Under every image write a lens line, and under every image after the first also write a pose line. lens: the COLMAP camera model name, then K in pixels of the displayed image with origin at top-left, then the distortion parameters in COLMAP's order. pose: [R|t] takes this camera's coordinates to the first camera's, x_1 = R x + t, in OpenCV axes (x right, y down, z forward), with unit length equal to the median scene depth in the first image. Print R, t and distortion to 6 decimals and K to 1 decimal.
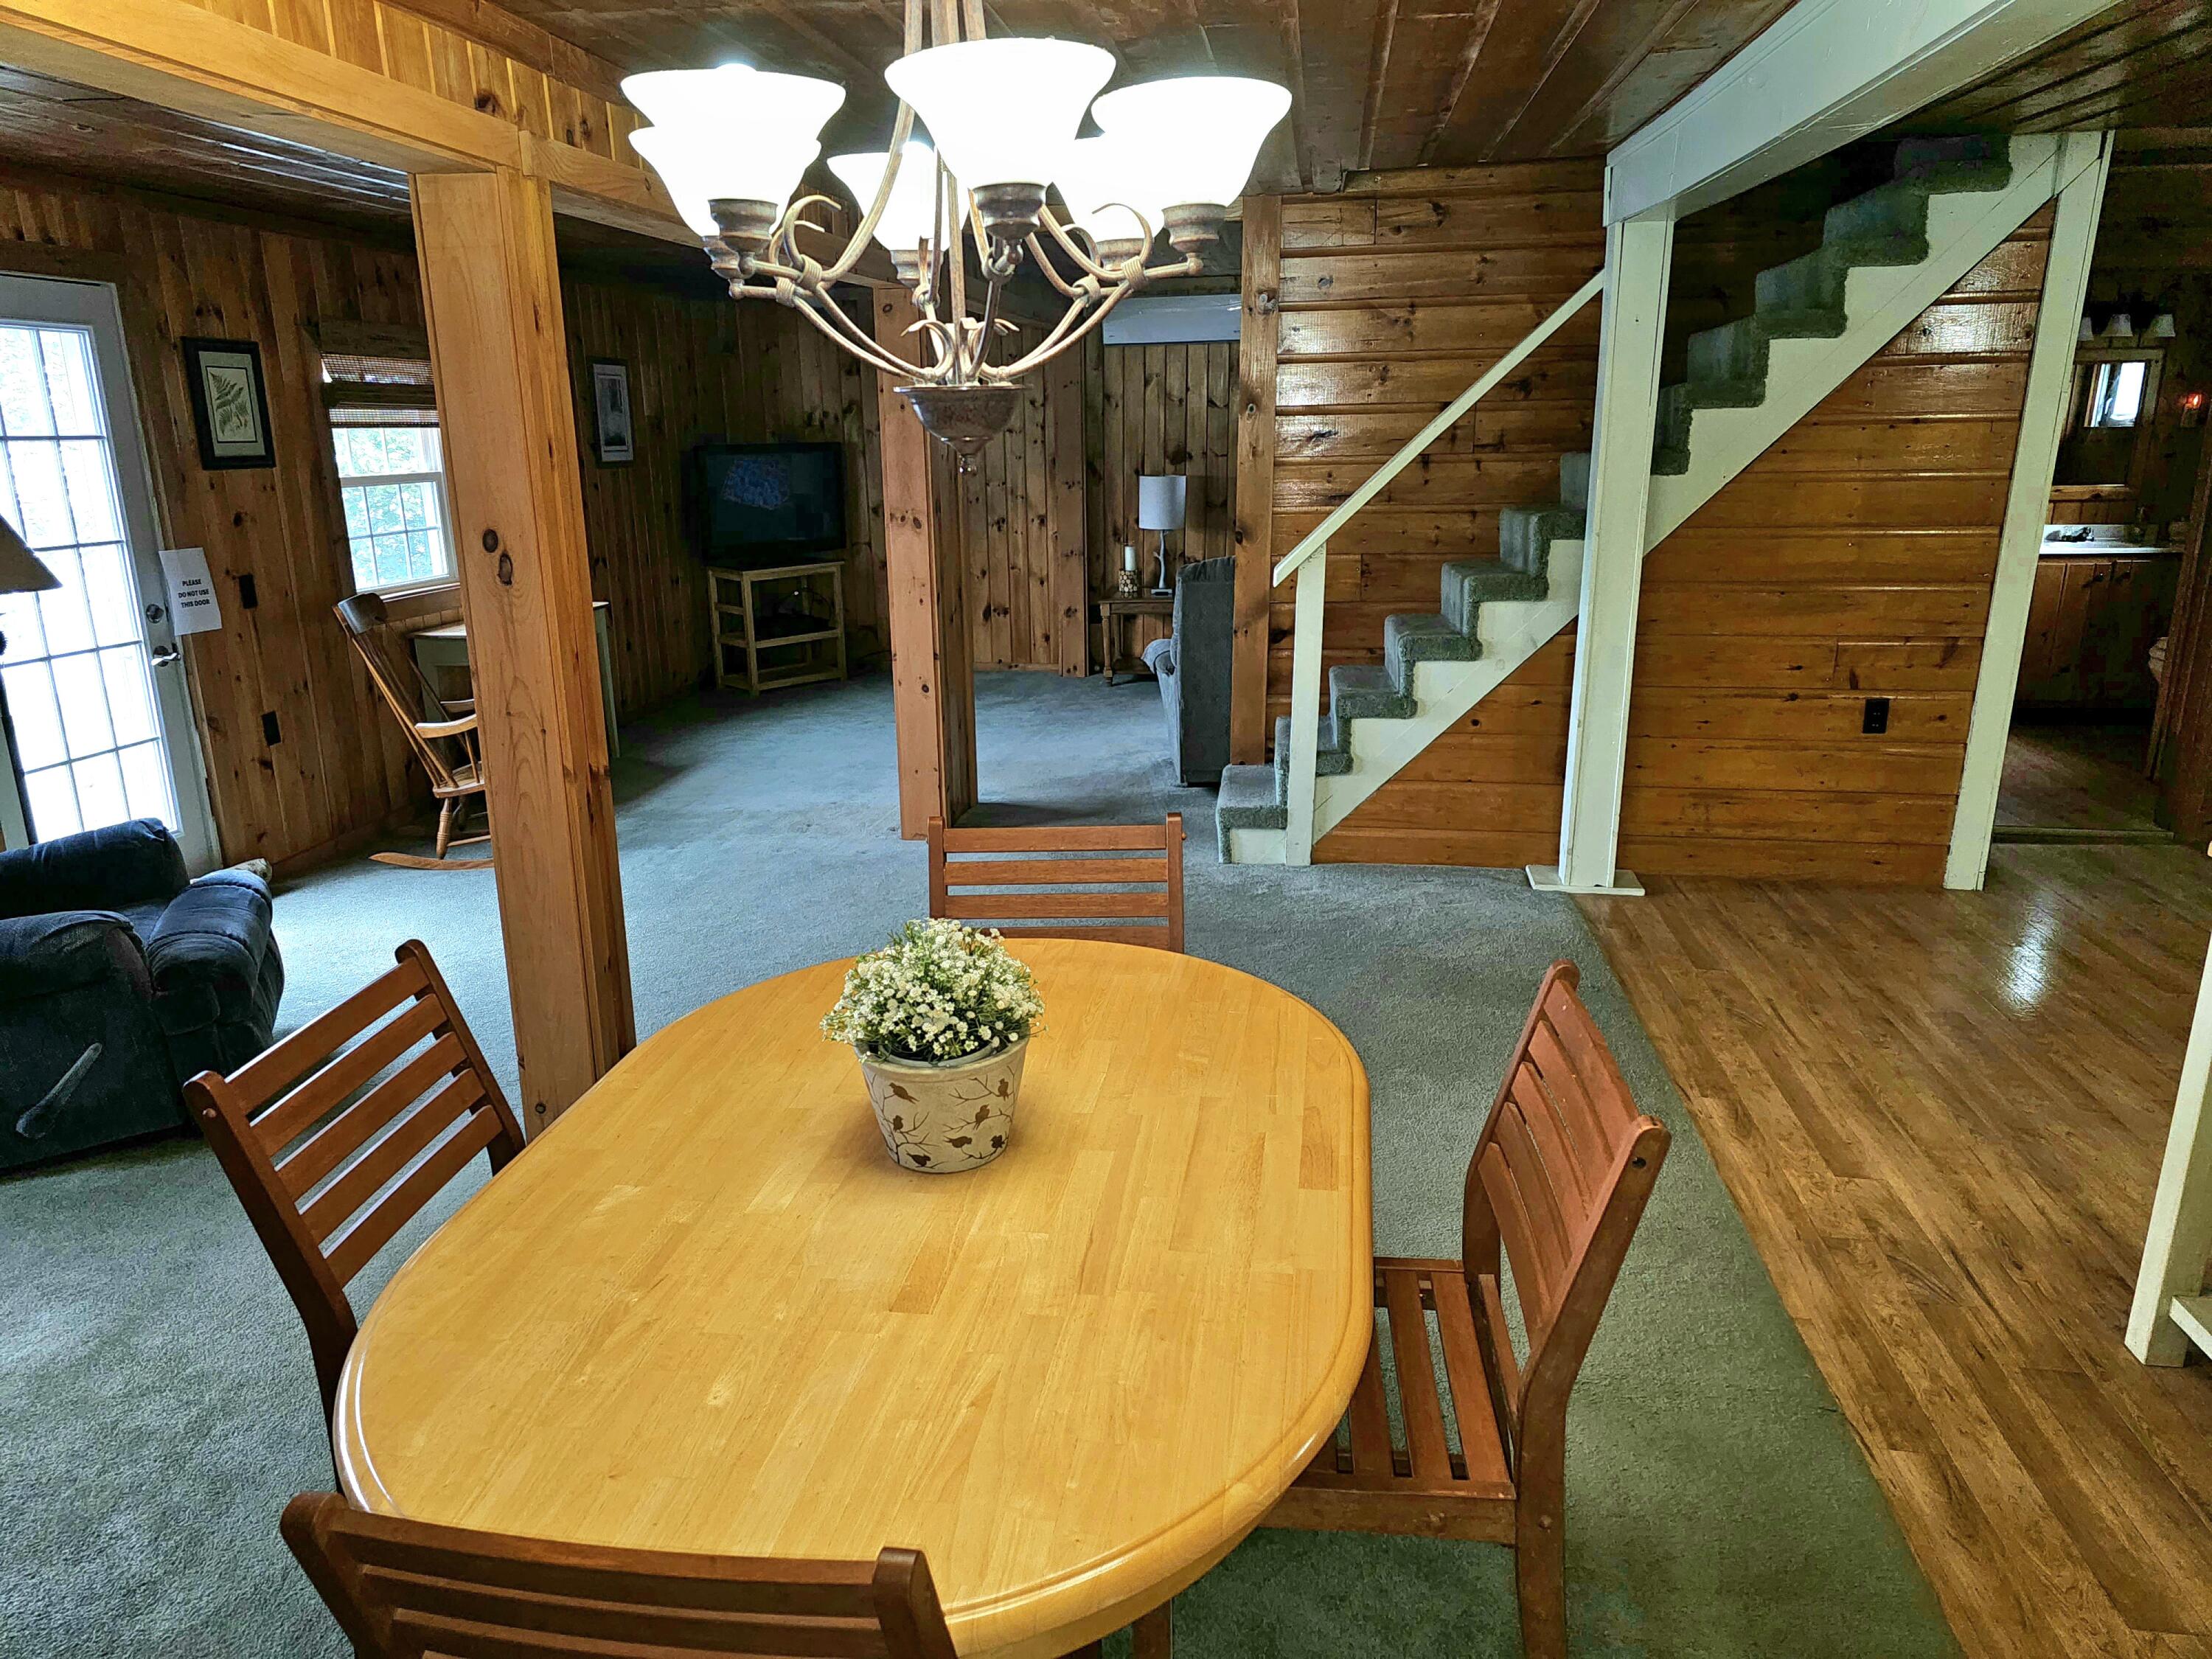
lens RADIAL K [[1467.6, 0, 1100.5], [0, 1467.6, 842.4], [0, 0, 1]] dist [0.073765, -0.066946]
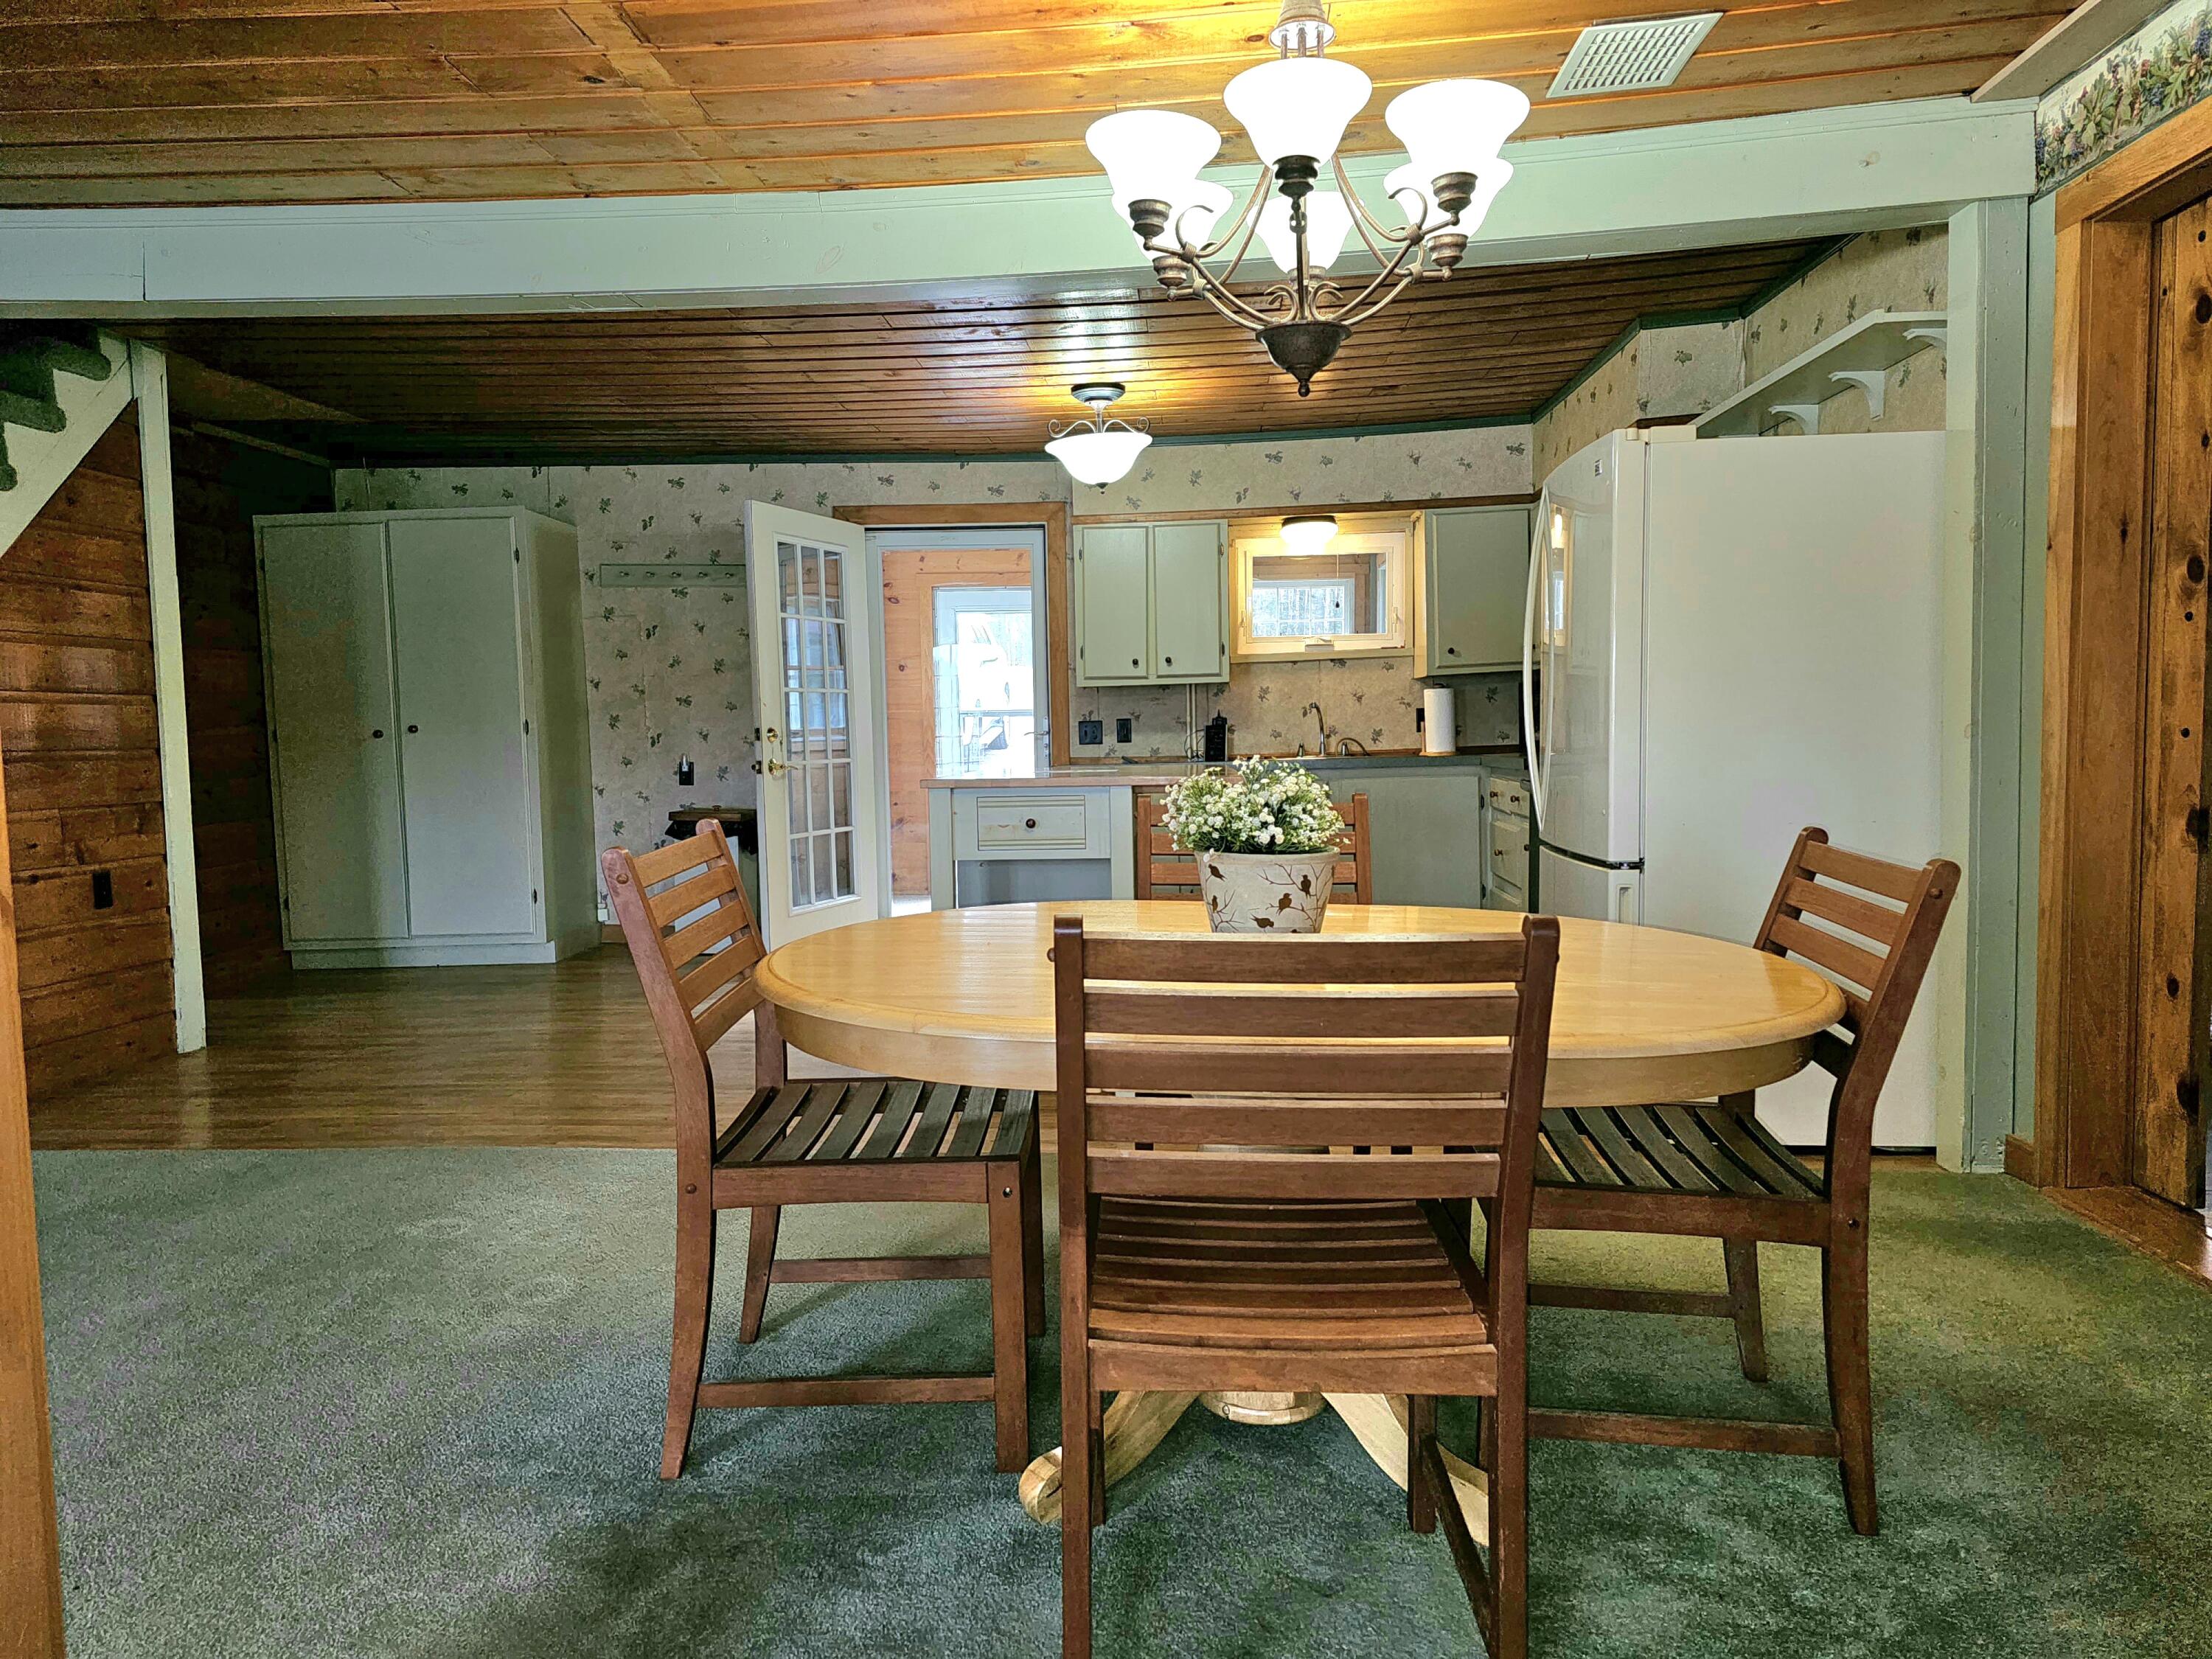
lens RADIAL K [[1467.6, 0, 1099.4], [0, 1467.6, 850.2], [0, 0, 1]] dist [0.073765, -0.066946]
pose [[-0.072355, -0.068630, 0.995015, -0.474128], [0.294873, 0.951561, 0.087075, -0.004890], [-0.952793, 0.299703, -0.048614, 0.434181]]
